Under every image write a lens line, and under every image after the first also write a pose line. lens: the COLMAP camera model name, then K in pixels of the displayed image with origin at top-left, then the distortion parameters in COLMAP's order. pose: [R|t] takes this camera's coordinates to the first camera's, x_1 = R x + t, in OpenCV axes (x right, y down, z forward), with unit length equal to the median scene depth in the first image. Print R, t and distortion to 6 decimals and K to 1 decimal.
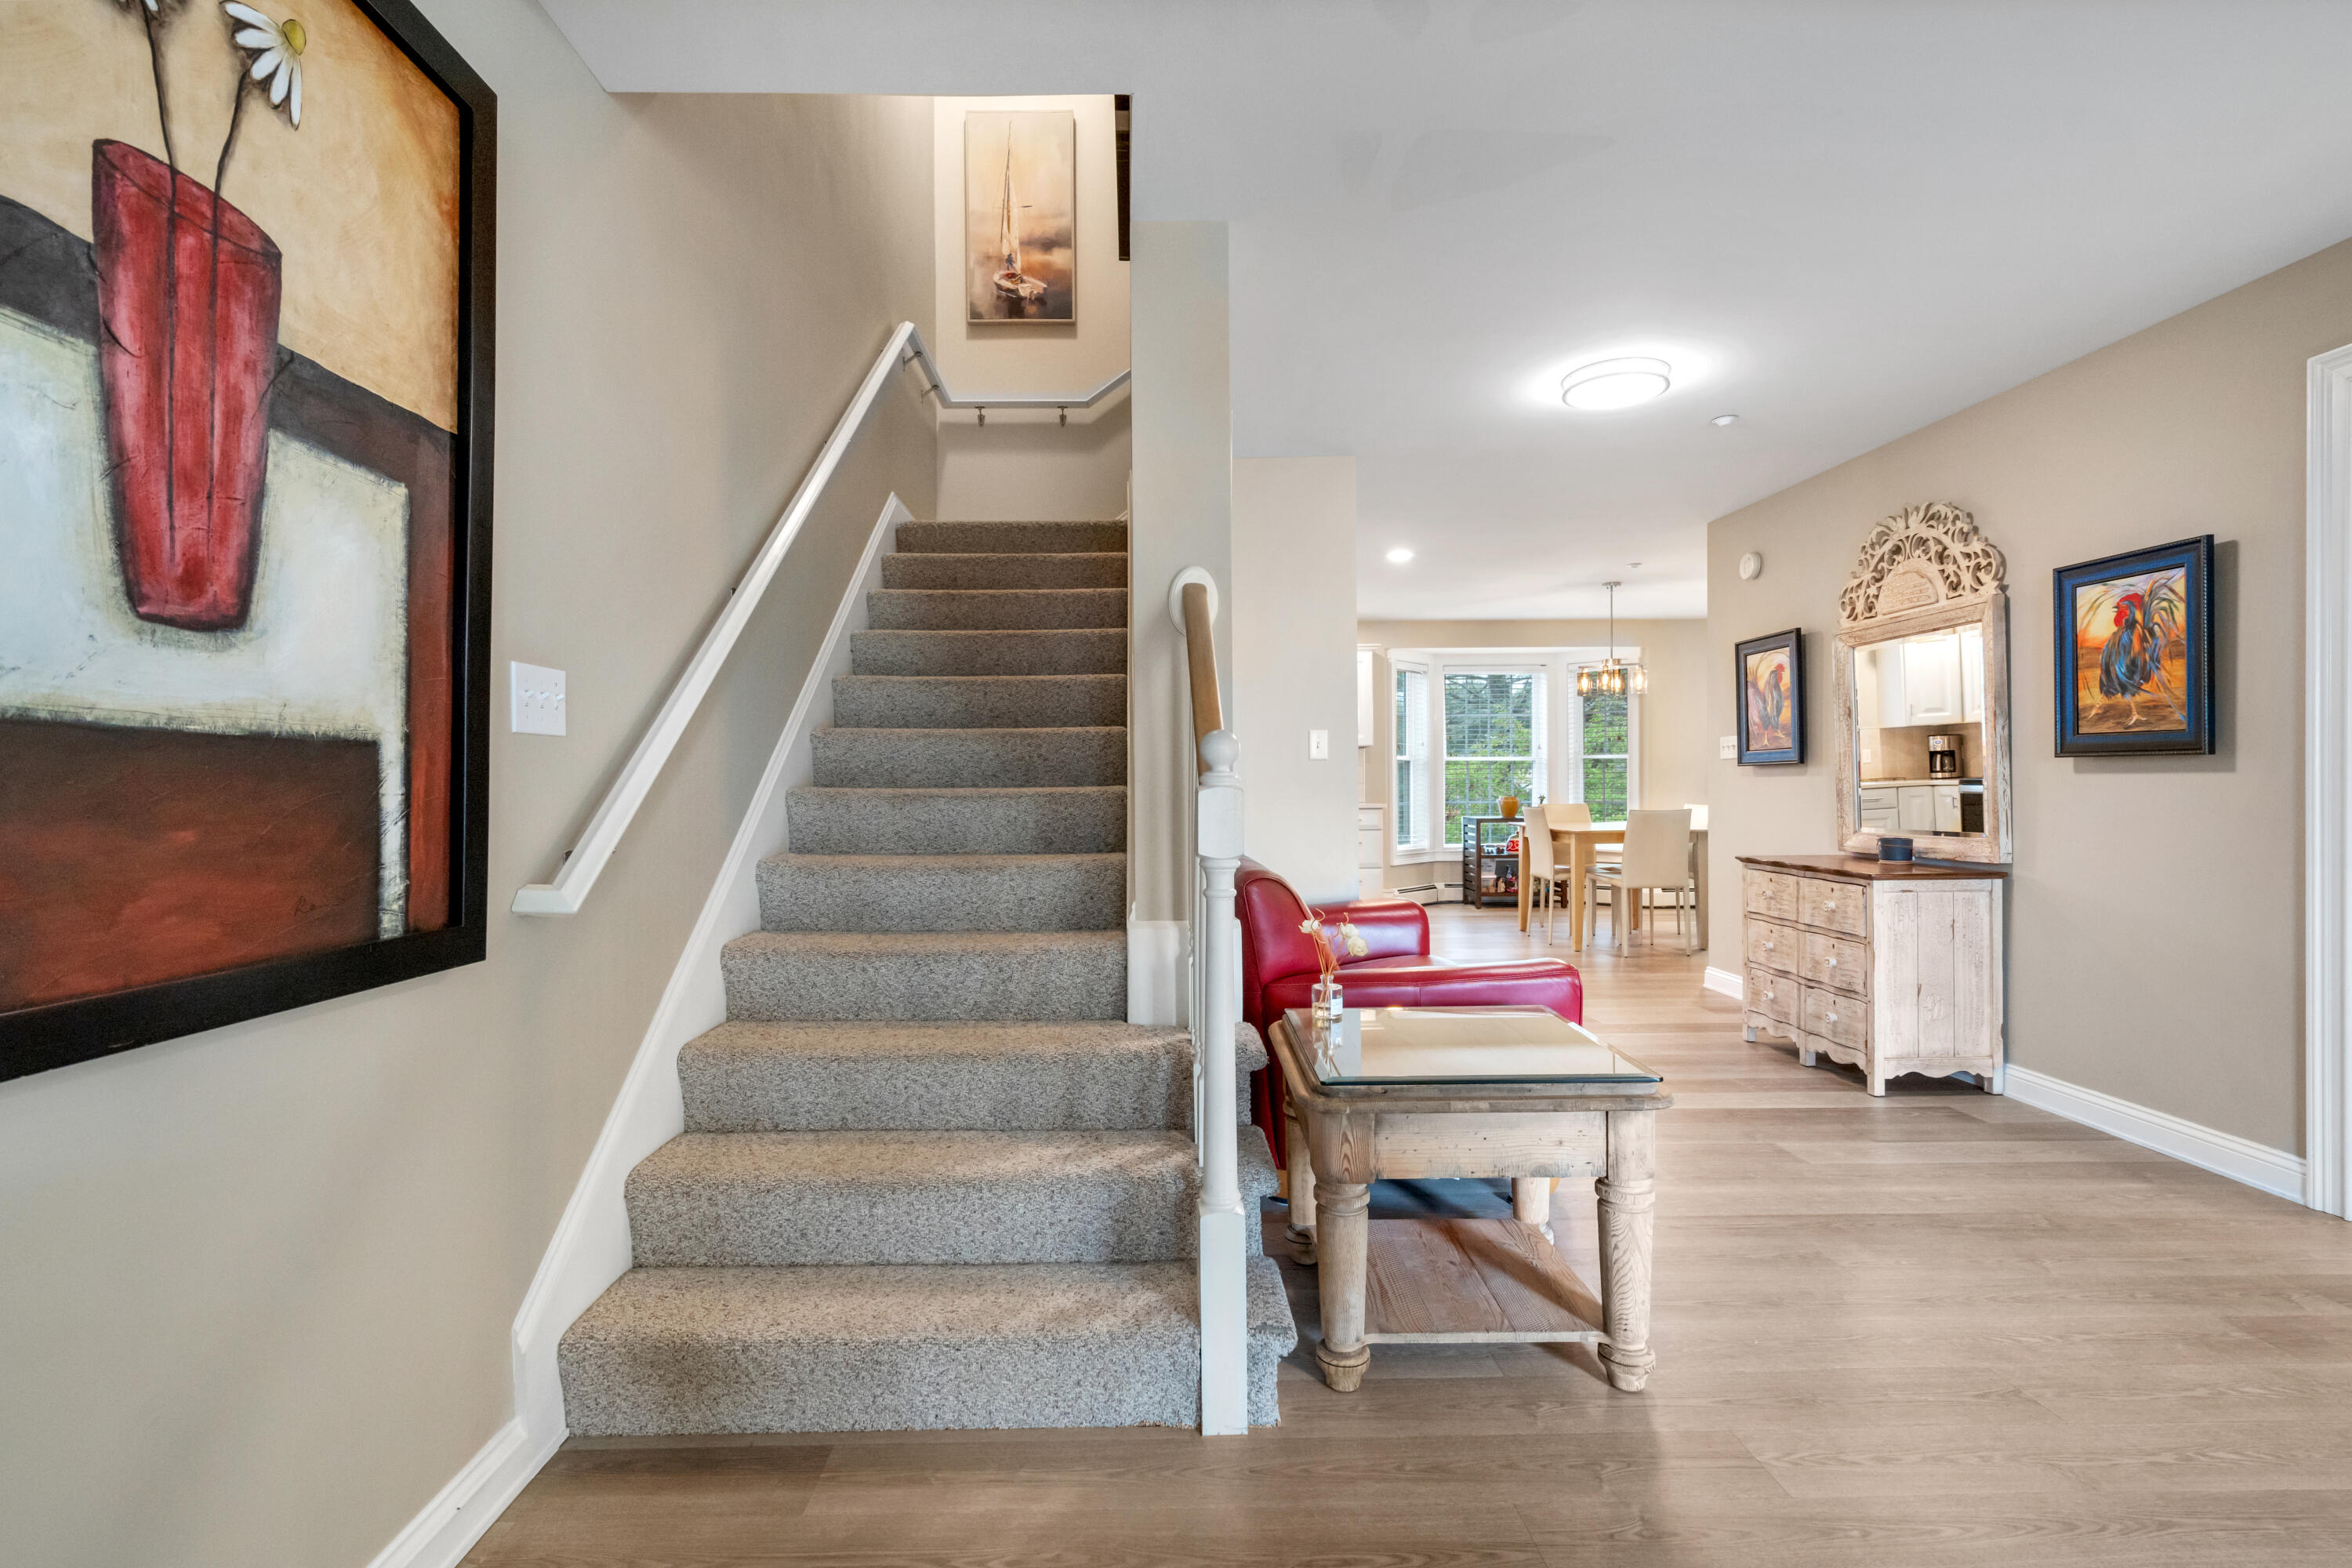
lens RADIAL K [[1090.2, 0, 1158.3], [0, 1090.2, 791.3], [0, 0, 1]] dist [-0.007656, 0.004316]
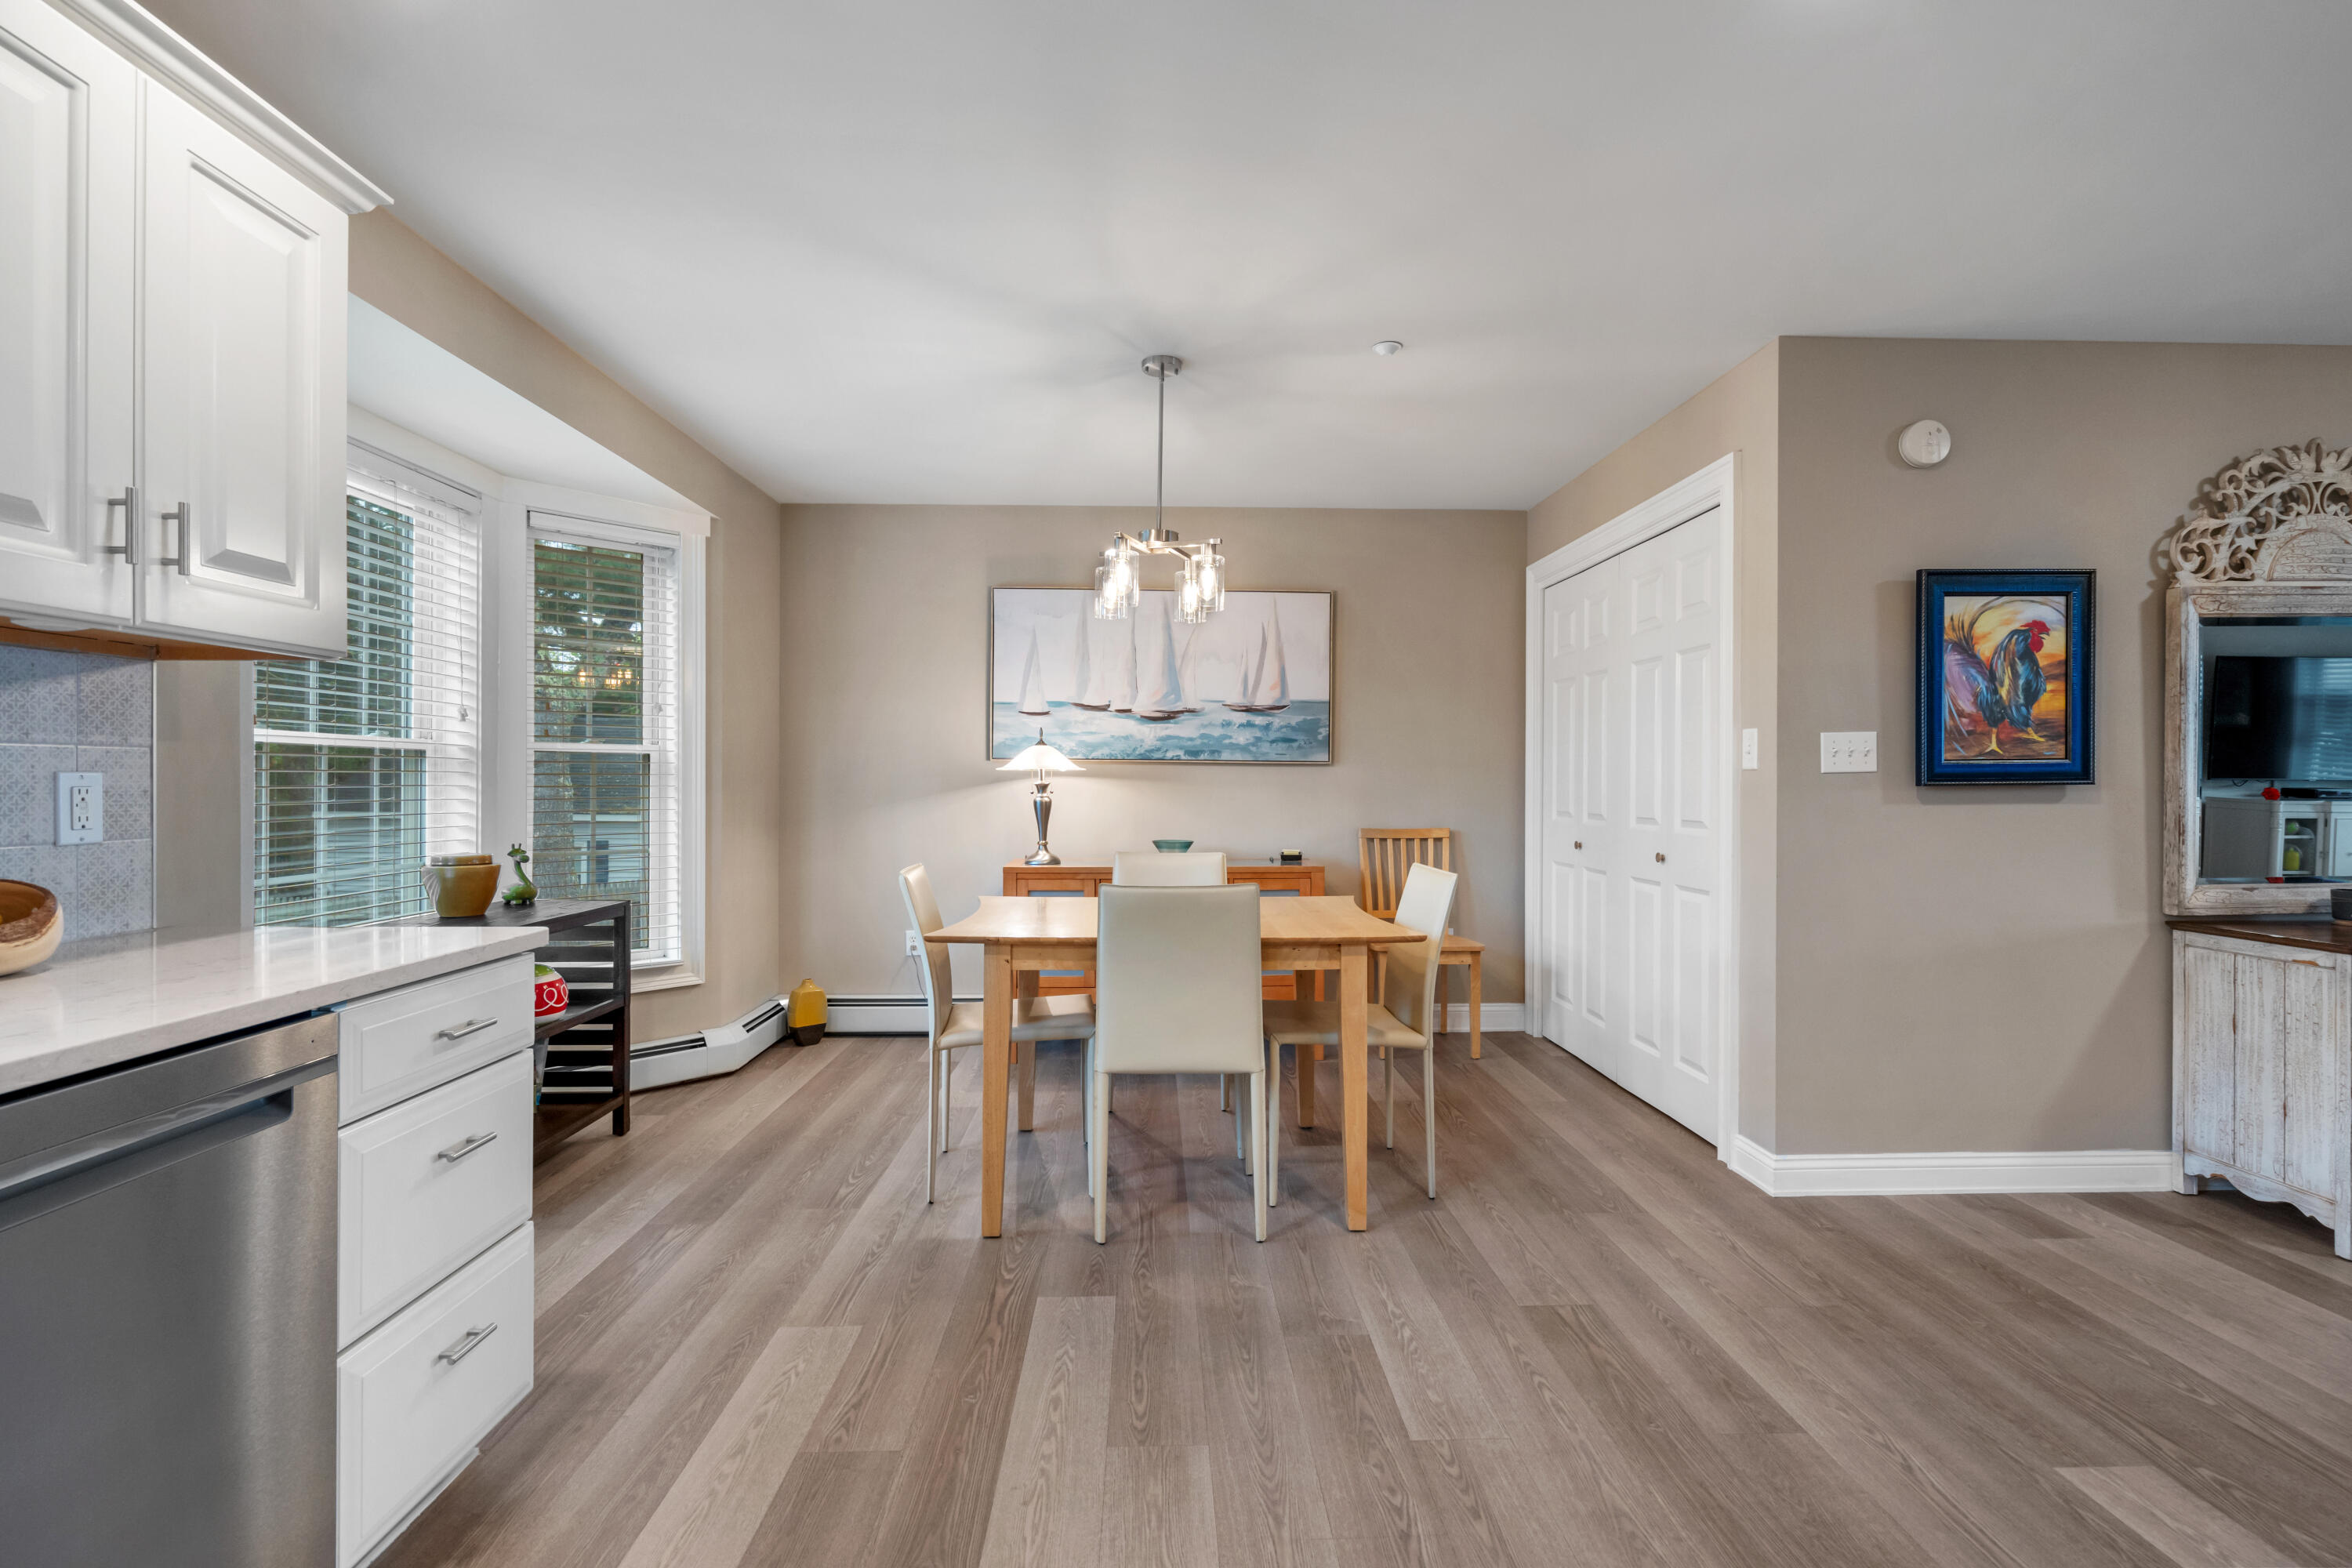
lens RADIAL K [[1090.2, 0, 1208.9], [0, 1090.2, 742.1], [0, 0, 1]] dist [-0.007656, 0.004316]
pose [[-0.010956, 0.035102, 0.999324, -0.043345], [0.007897, 0.999356, -0.035016, -0.041697], [-0.999909, 0.007508, -0.011226, 1.976218]]
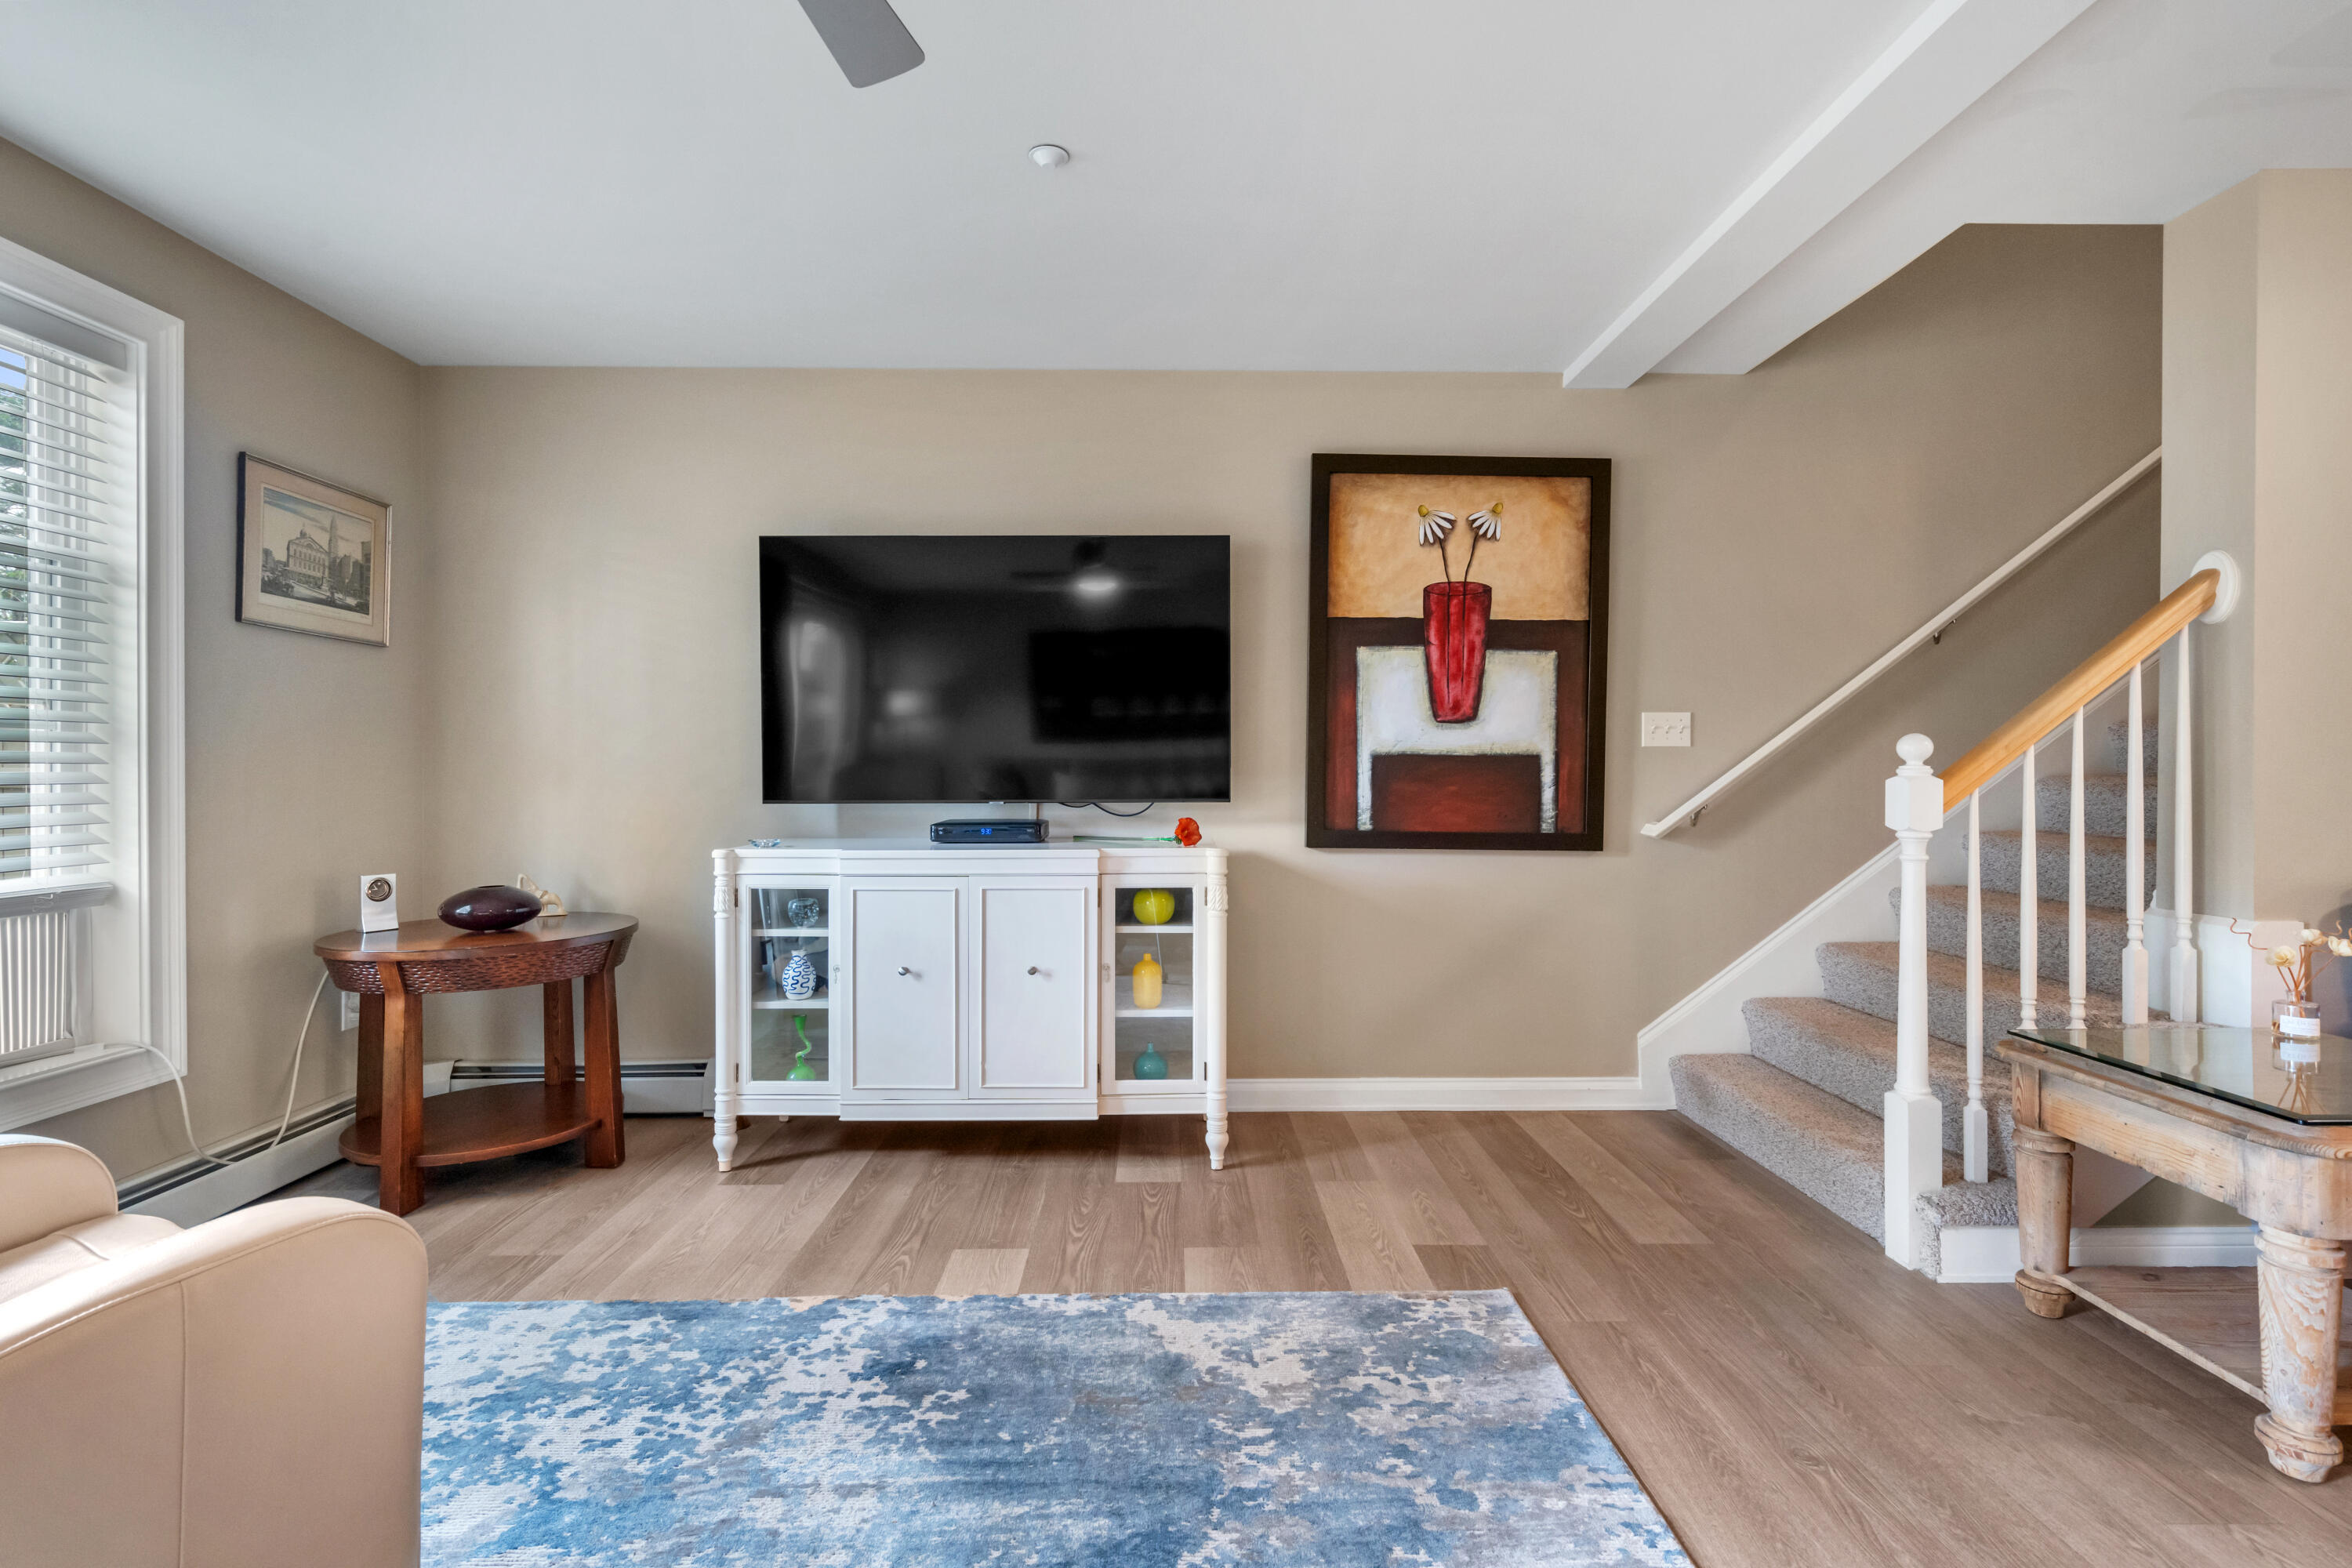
lens RADIAL K [[1090.2, 0, 1171.9], [0, 1090.2, 780.9], [0, 0, 1]] dist [-0.007656, 0.004316]
pose [[0.000984, 0.015956, -0.999872, 0.678287], [-0.008253, 0.999839, 0.015948, -0.006947], [0.999965, 0.008236, 0.001116, 0.049191]]
